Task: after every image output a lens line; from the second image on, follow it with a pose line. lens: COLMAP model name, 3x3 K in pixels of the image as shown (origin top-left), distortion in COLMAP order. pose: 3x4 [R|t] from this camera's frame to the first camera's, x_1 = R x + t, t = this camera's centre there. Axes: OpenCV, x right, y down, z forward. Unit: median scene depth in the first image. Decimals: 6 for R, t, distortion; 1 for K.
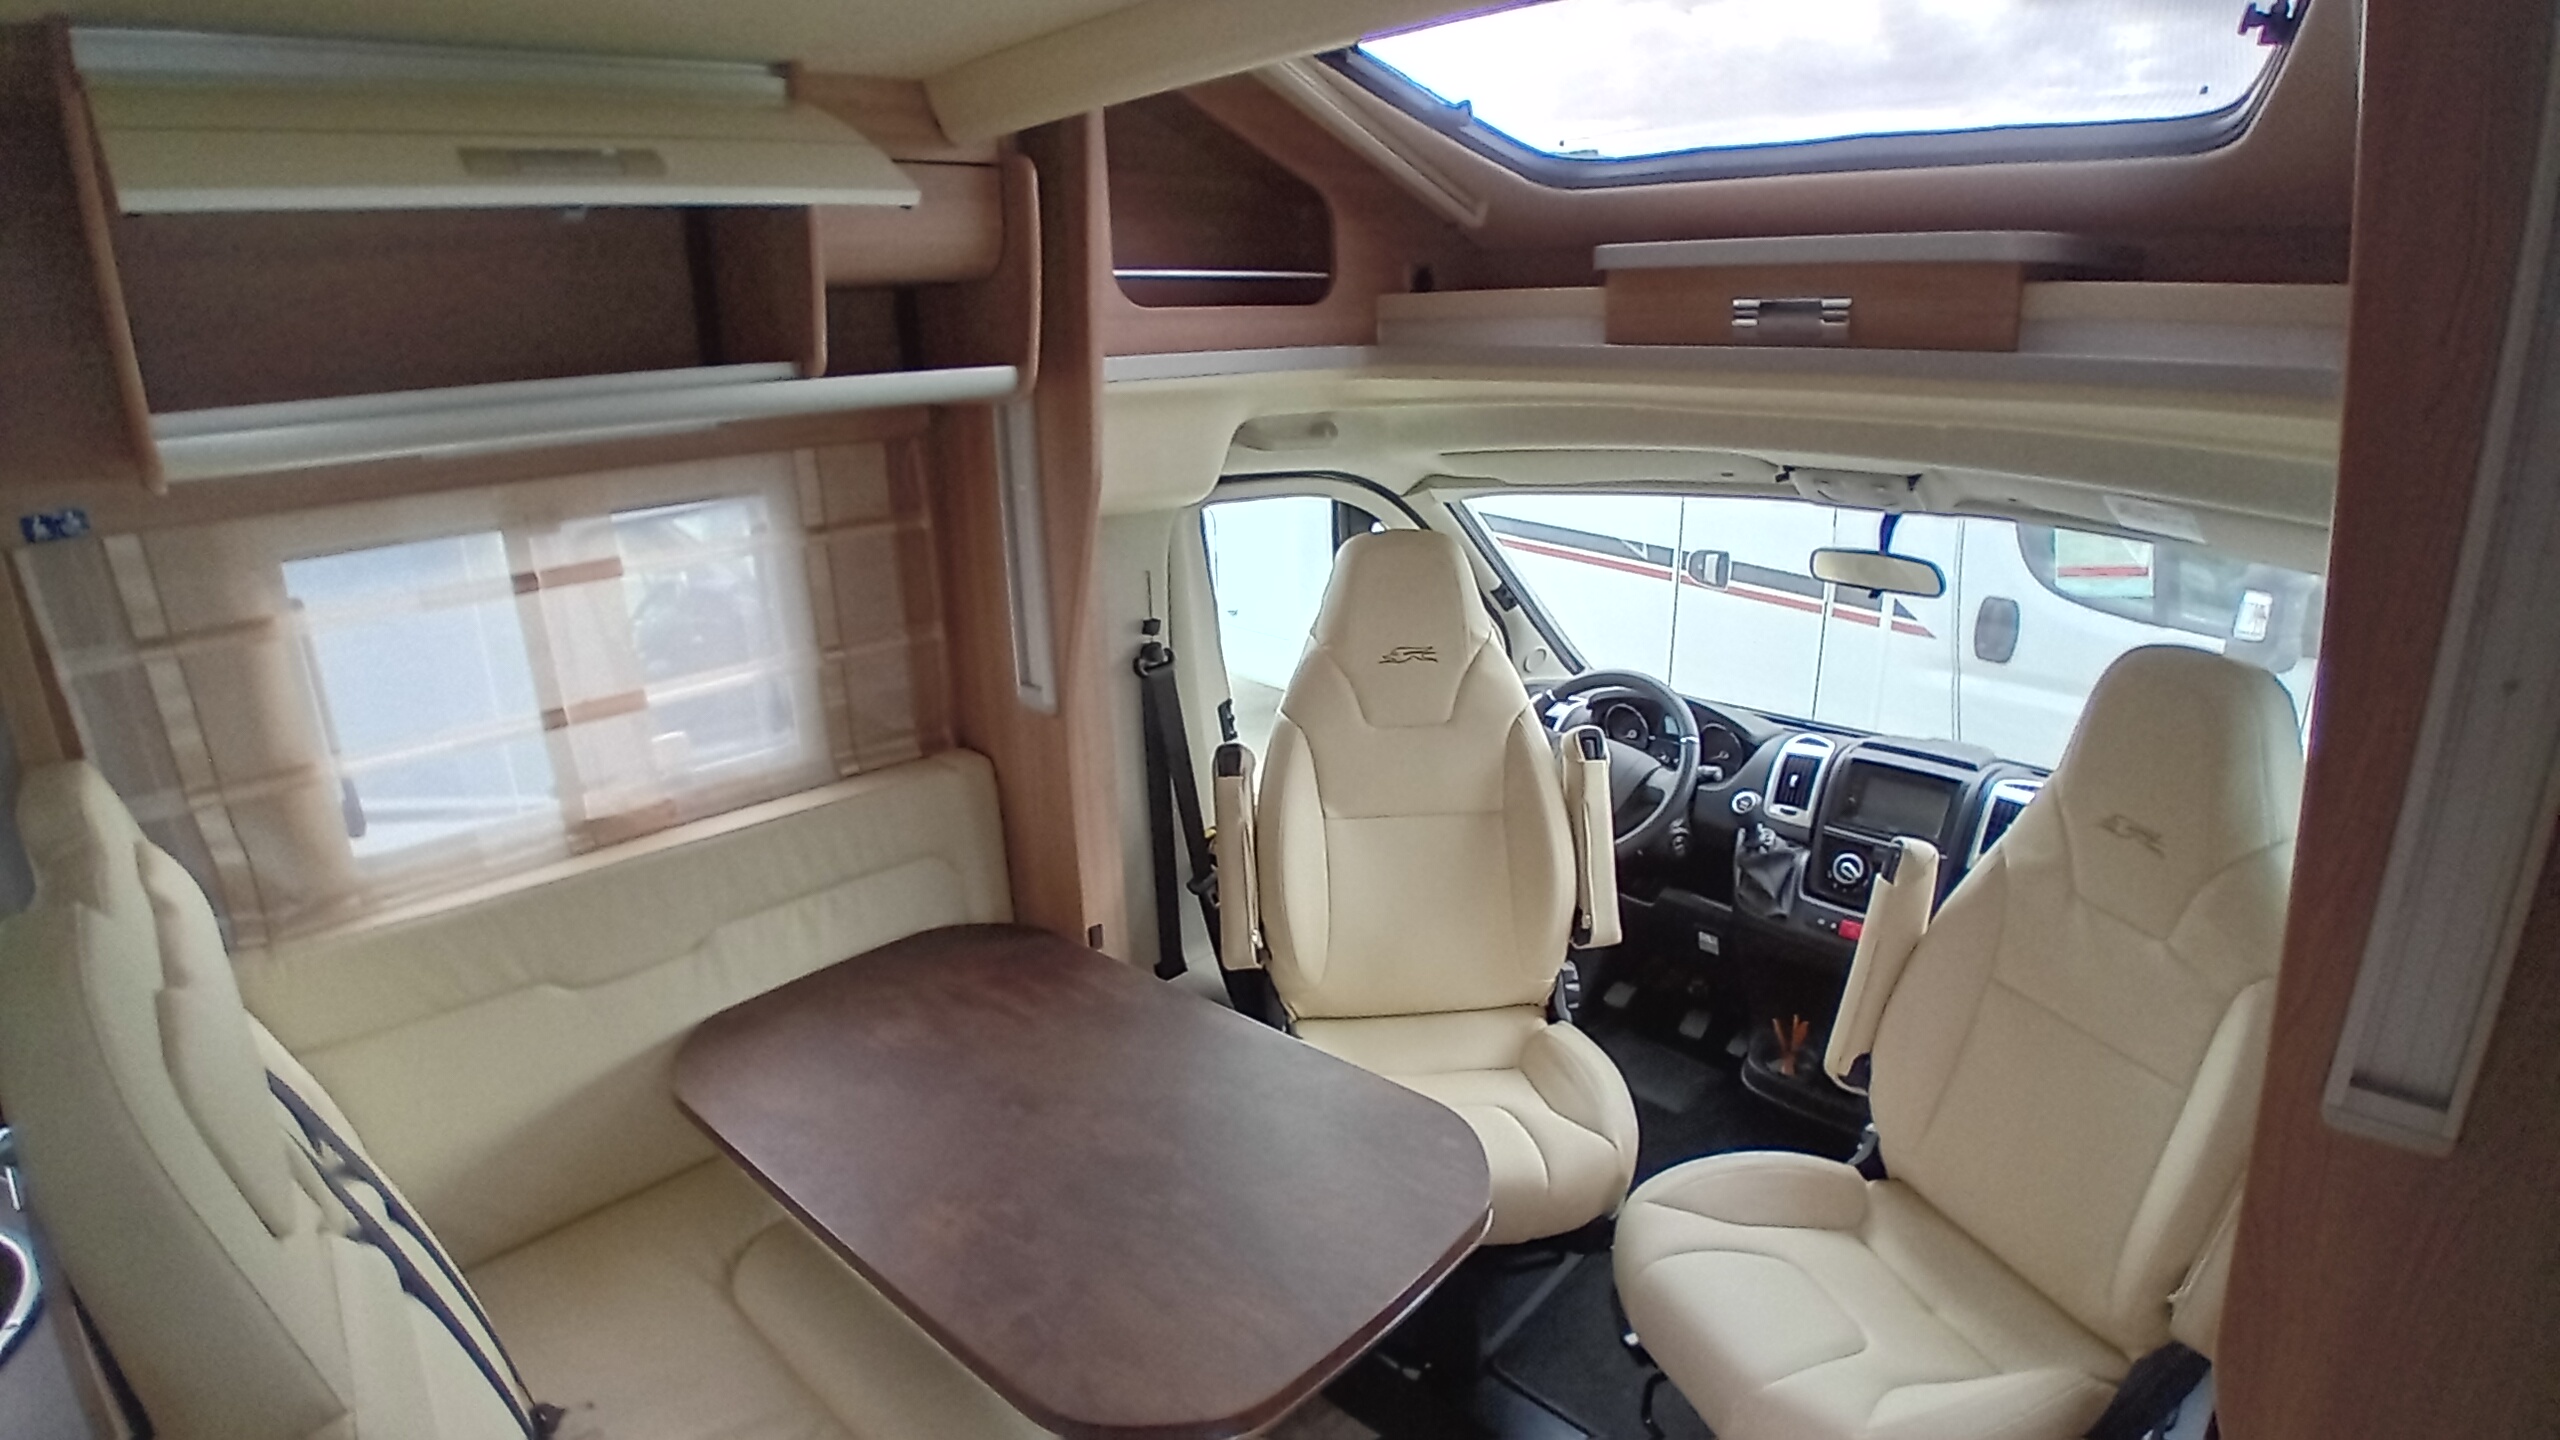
lens RADIAL K [[1297.7, 0, 1306.0], [0, 1297.7, 732.2], [0, 0, 1]] dist [-0.129725, 0.025934]
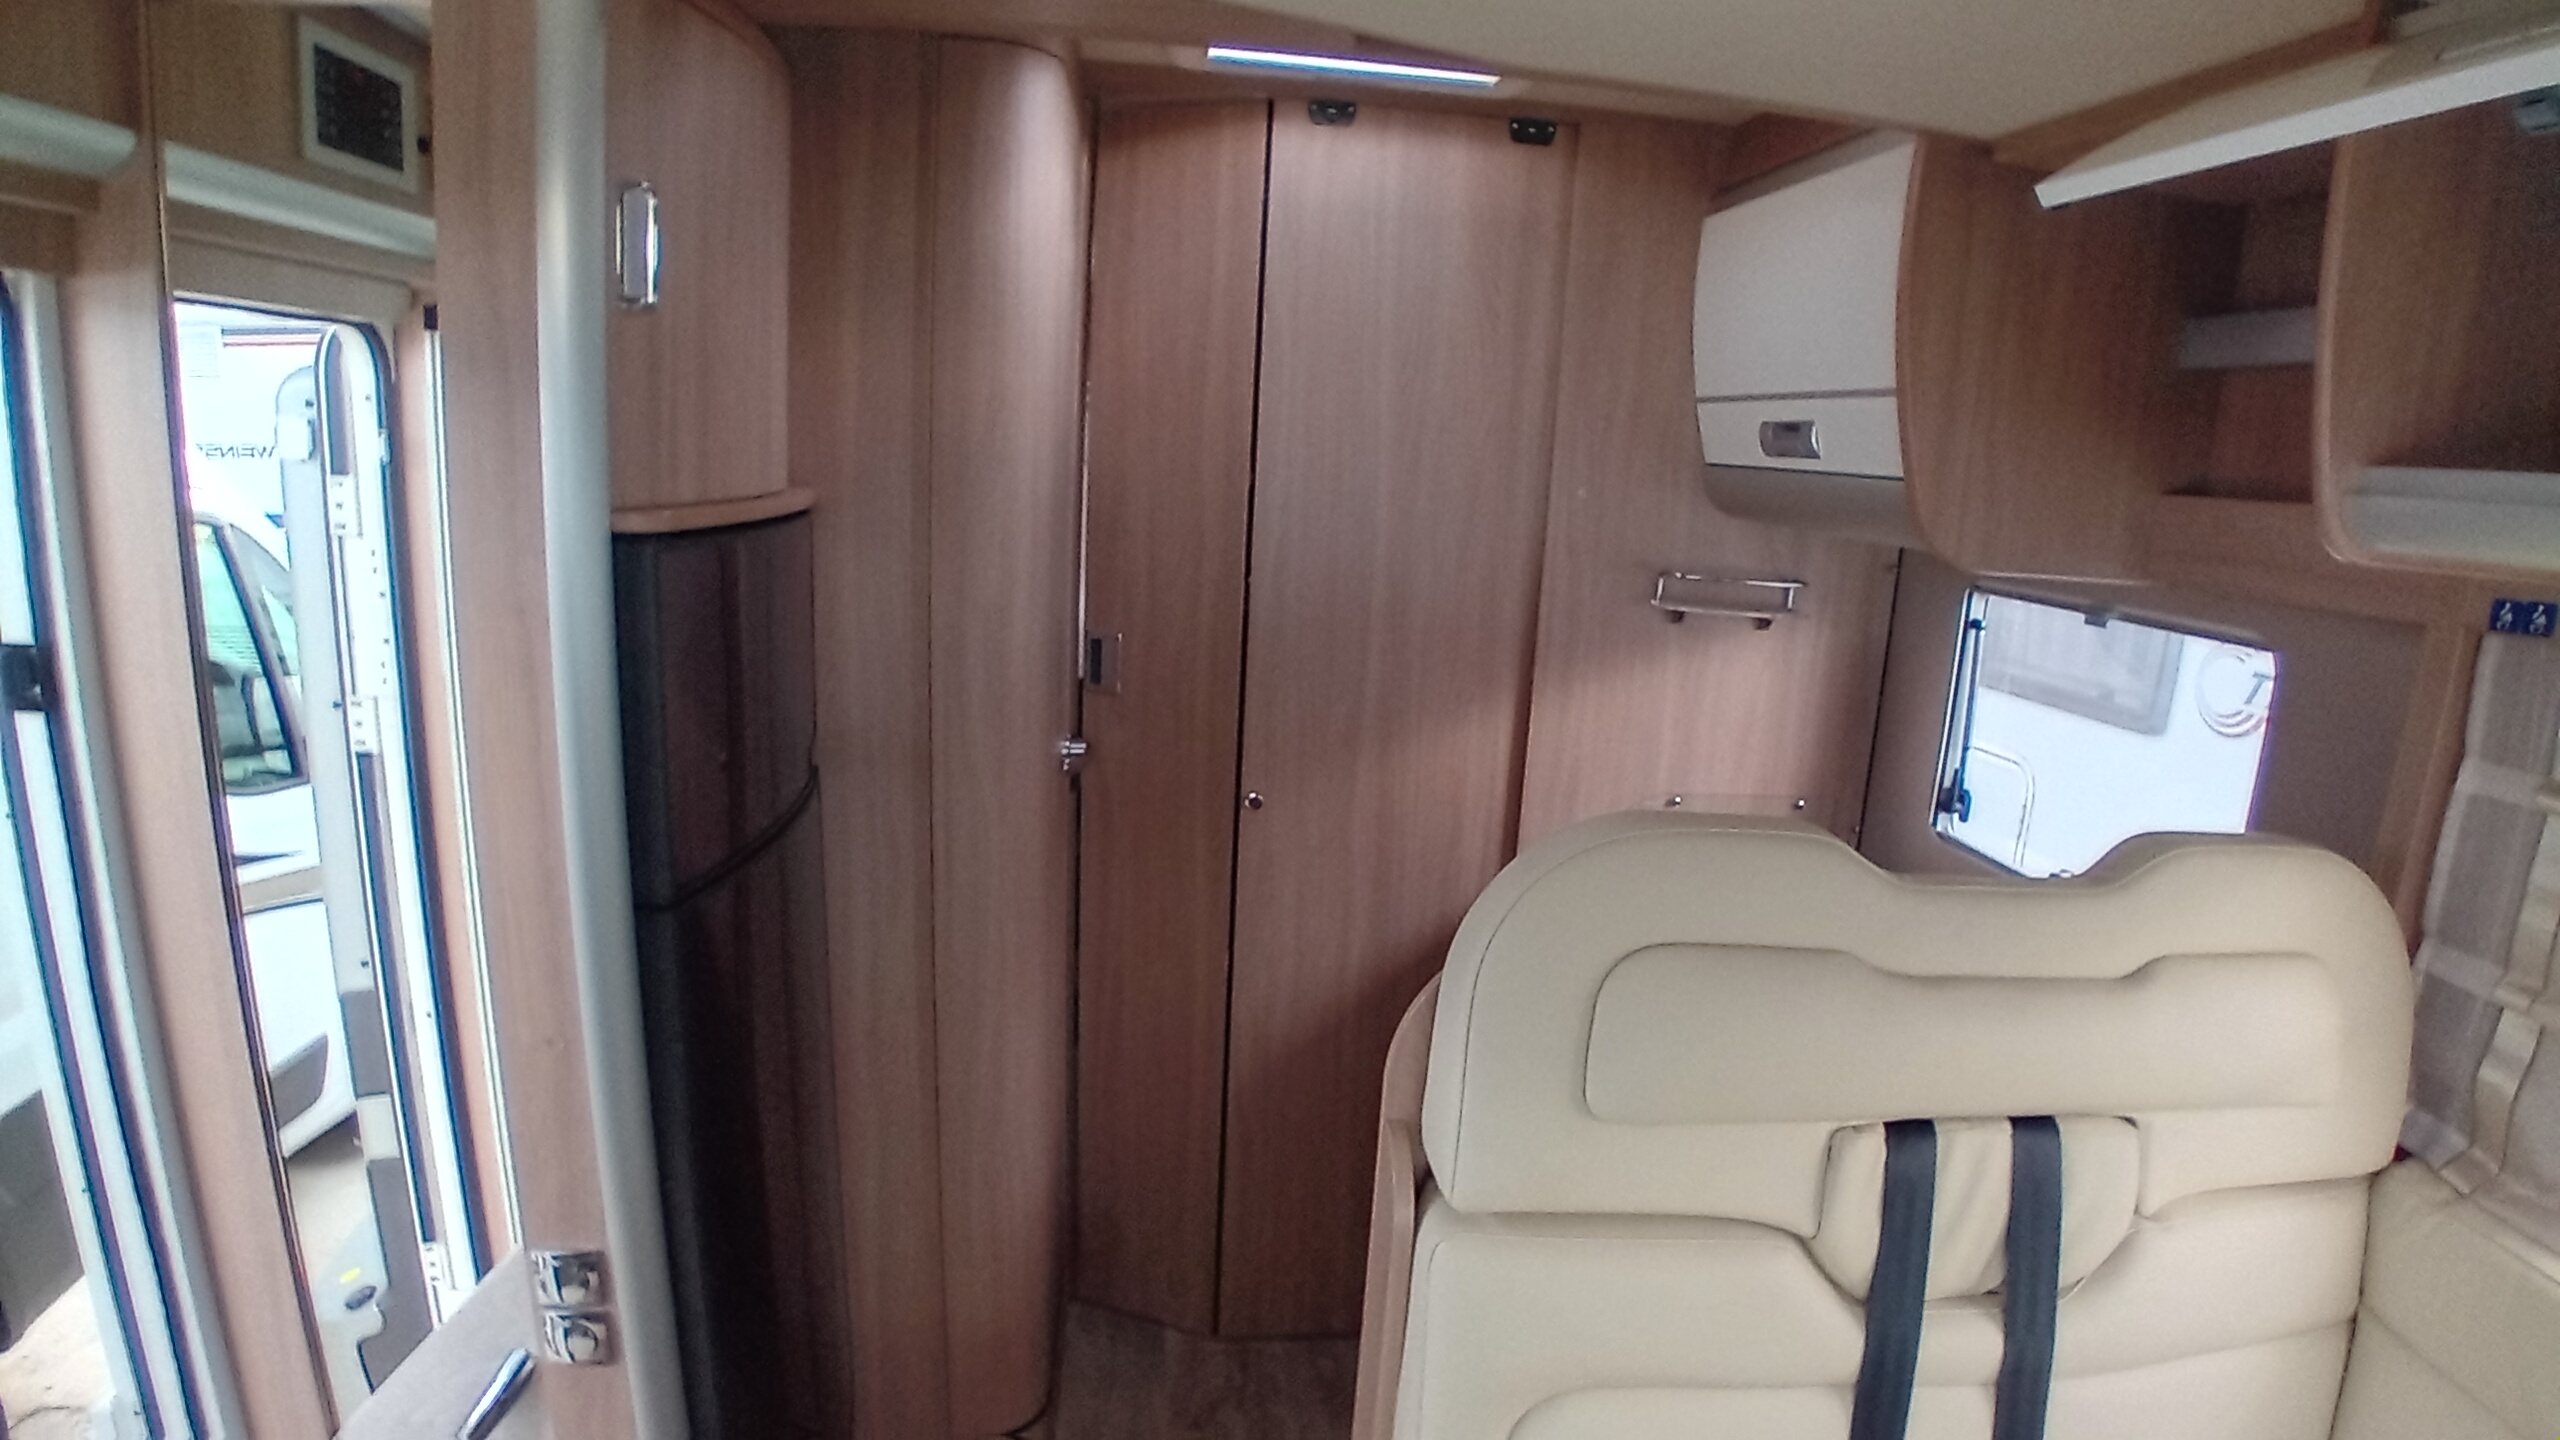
lens RADIAL K [[1297.7, 0, 1289.4], [0, 1297.7, 742.3], [0, 0, 1]] dist [-0.129725, 0.025934]
pose [[-0.634862, 0.161024, -0.755660, 0.081054], [-0.272585, 0.868471, 0.414072, -0.131951], [0.722944, 0.468860, -0.507466, 0.530966]]
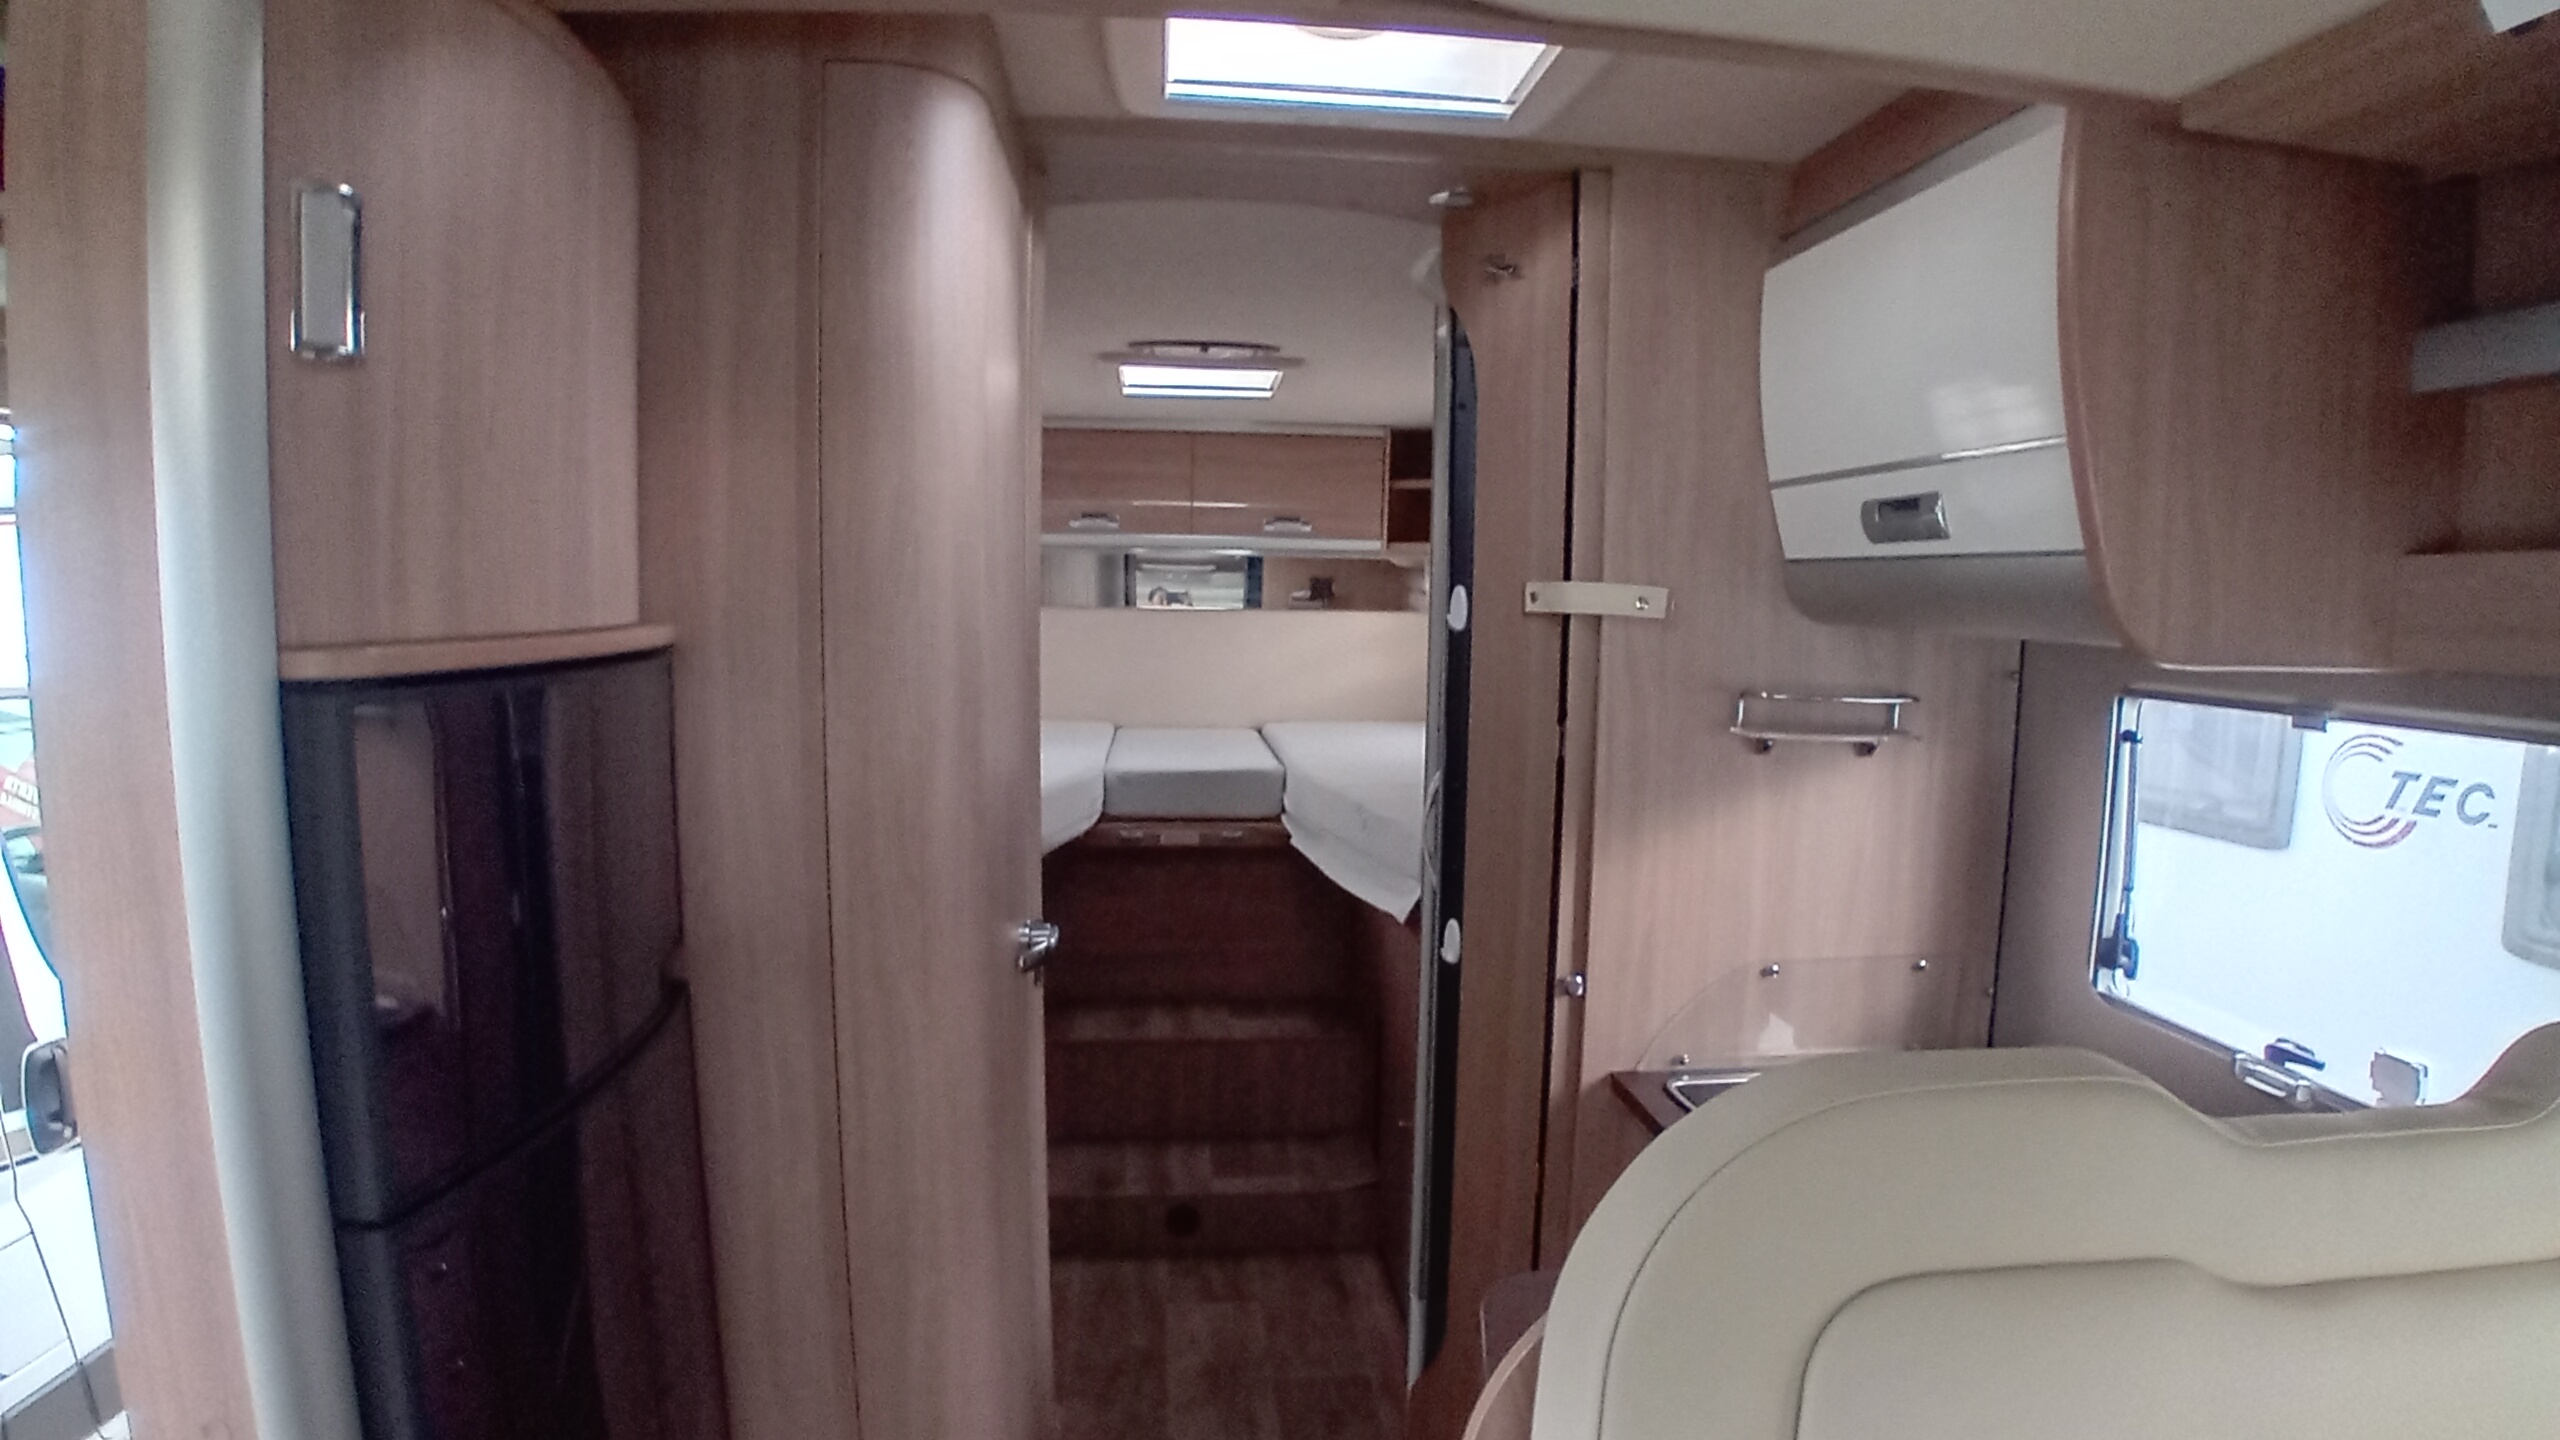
lens RADIAL K [[1297.7, 0, 1273.2], [0, 1297.7, 729.9], [0, 0, 1]] dist [-0.129725, 0.025934]
pose [[-0.648249, 0.093846, -0.755623, -0.076520], [-0.229969, 0.921902, 0.311787, -0.071900], [0.725870, 0.375886, -0.576040, 0.425426]]
